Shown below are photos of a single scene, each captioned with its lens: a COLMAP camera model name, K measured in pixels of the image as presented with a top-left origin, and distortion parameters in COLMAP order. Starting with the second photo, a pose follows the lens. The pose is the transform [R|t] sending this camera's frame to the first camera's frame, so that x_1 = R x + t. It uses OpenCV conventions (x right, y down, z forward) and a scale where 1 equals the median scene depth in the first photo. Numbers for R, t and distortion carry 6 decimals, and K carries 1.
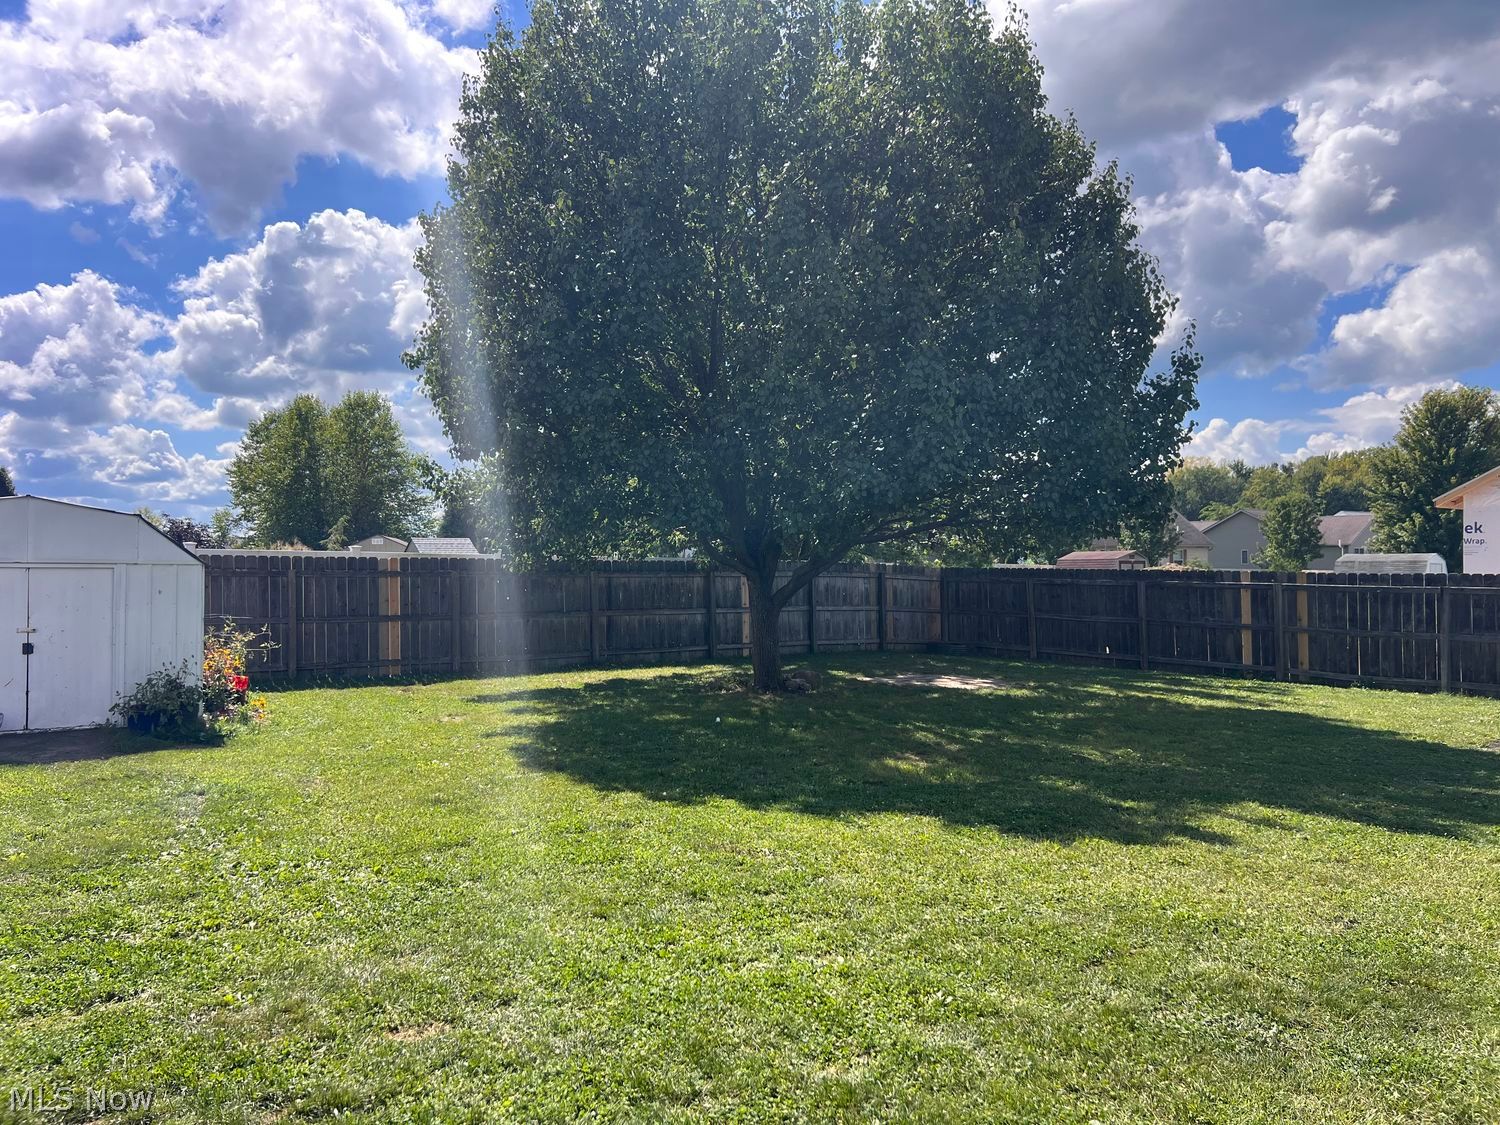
lens RADIAL K [[1135.3, 0, 750.0], [0, 1135.3, 562.5], [0, 0, 1]] dist [0.129351, -0.187153]
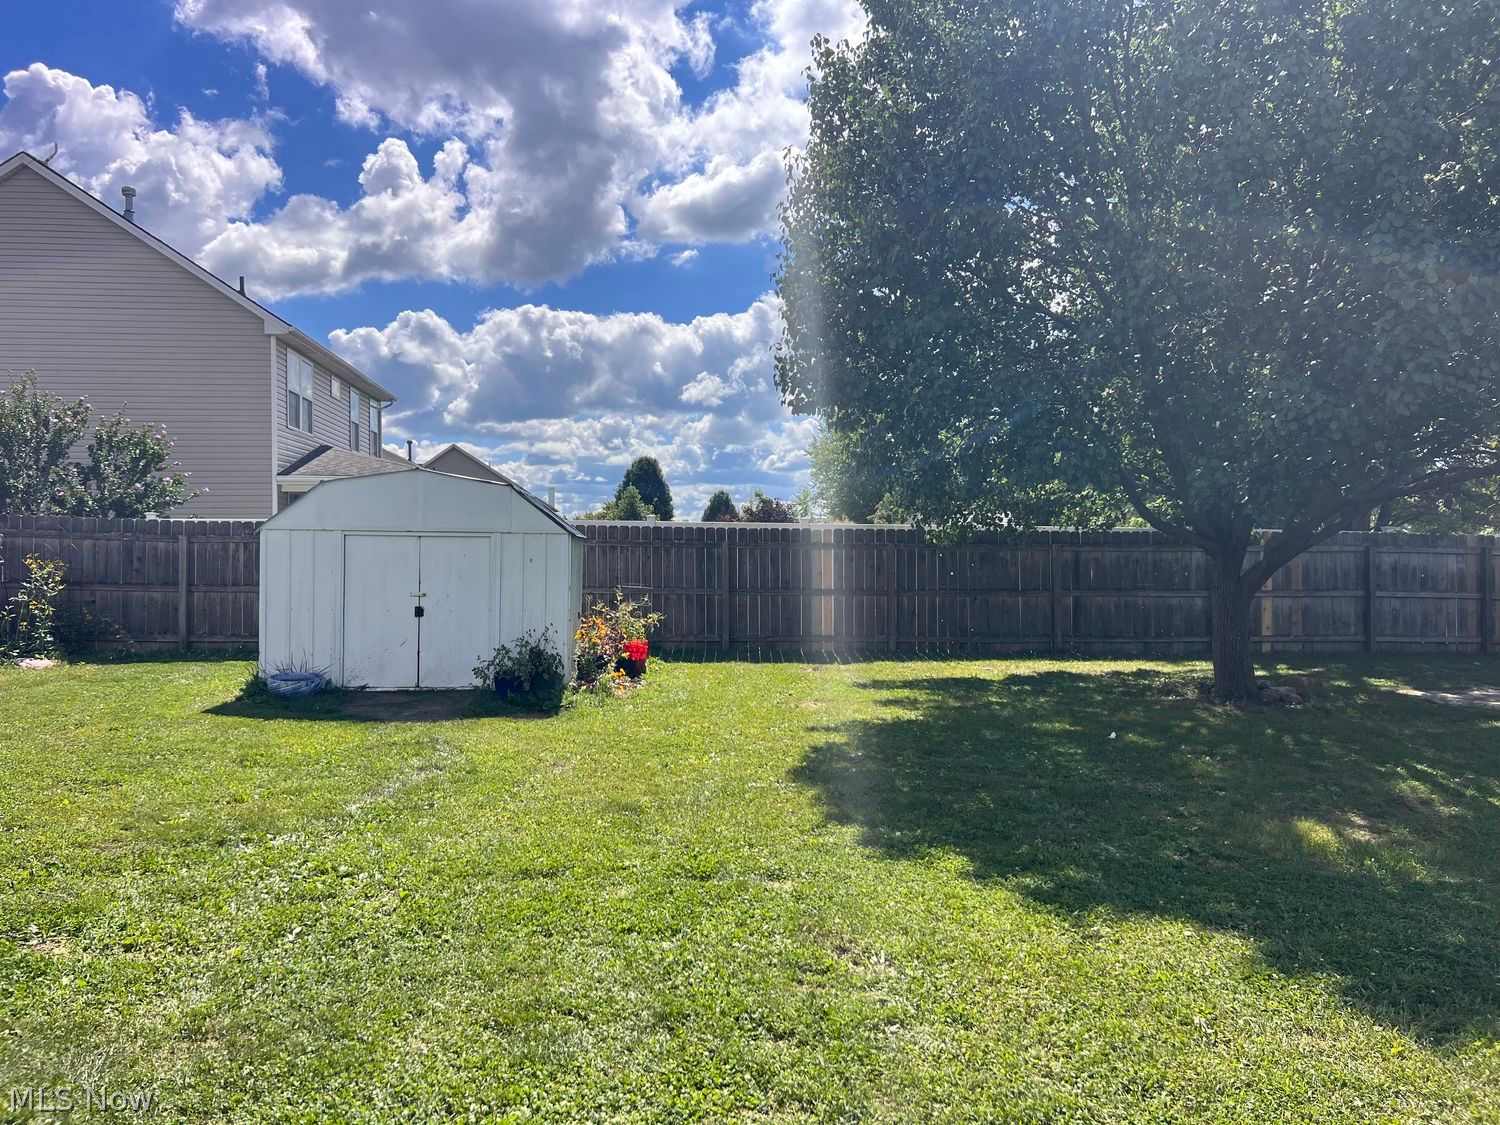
lens RADIAL K [[1135.3, 0, 750.0], [0, 1135.3, 562.5], [0, 0, 1]] dist [0.129351, -0.187153]
pose [[0.865428, 0.010366, -0.500925, 0.108219], [-0.000254, 0.999795, 0.020251, 0.004574], [0.501033, -0.017399, 0.865254, 0.151319]]
